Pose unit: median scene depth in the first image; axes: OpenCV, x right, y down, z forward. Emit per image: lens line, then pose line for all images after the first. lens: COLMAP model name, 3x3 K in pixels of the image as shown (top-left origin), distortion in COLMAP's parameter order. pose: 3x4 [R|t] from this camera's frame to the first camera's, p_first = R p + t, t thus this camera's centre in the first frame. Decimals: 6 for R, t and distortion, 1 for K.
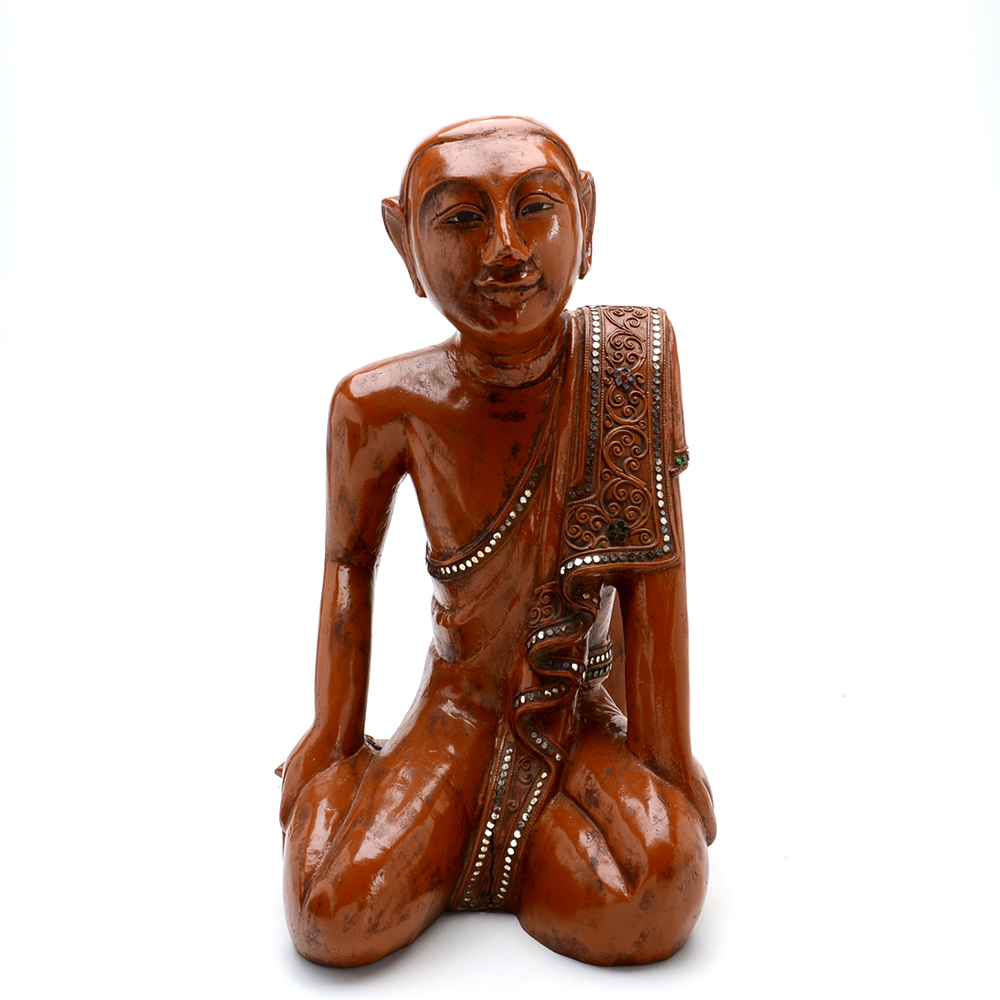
lens RADIAL K [[1229.4, 0, 526.4], [0, 1229.4, 499.1], [0, 0, 1]] dist [-0.100275, 0.011135]
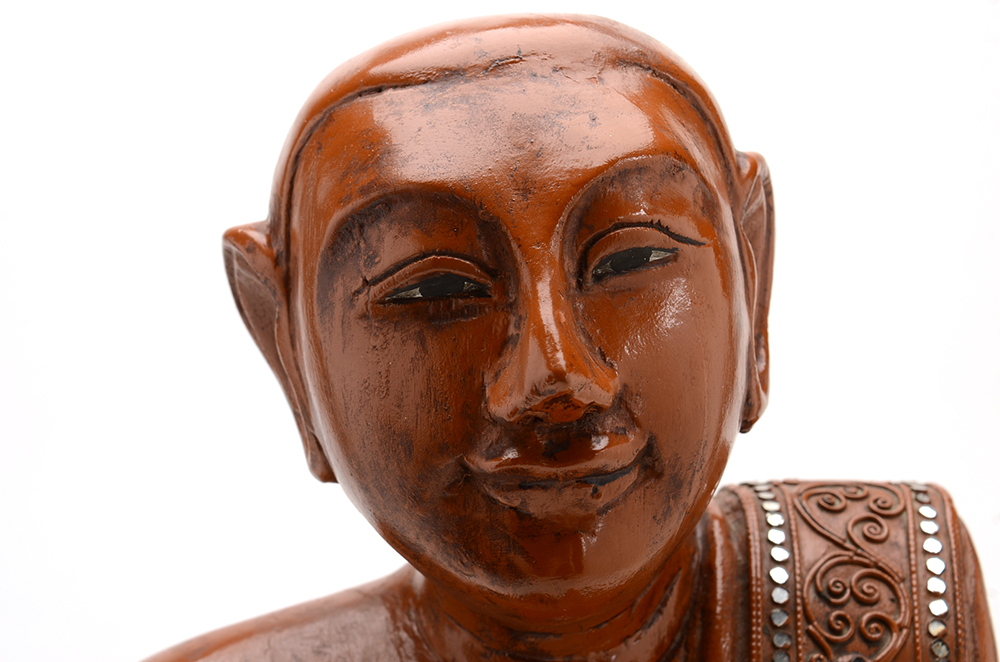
lens RADIAL K [[2350.9, 0, 500.0], [0, 2350.9, 331.0], [0, 0, 1]] dist [0.046061, -0.094338]
pose [[0.999801, -0.009070, -0.017776, -0.019073], [0.006076, 0.986812, -0.161755, -0.098645], [0.019009, 0.161615, 0.986671, 0.286760]]
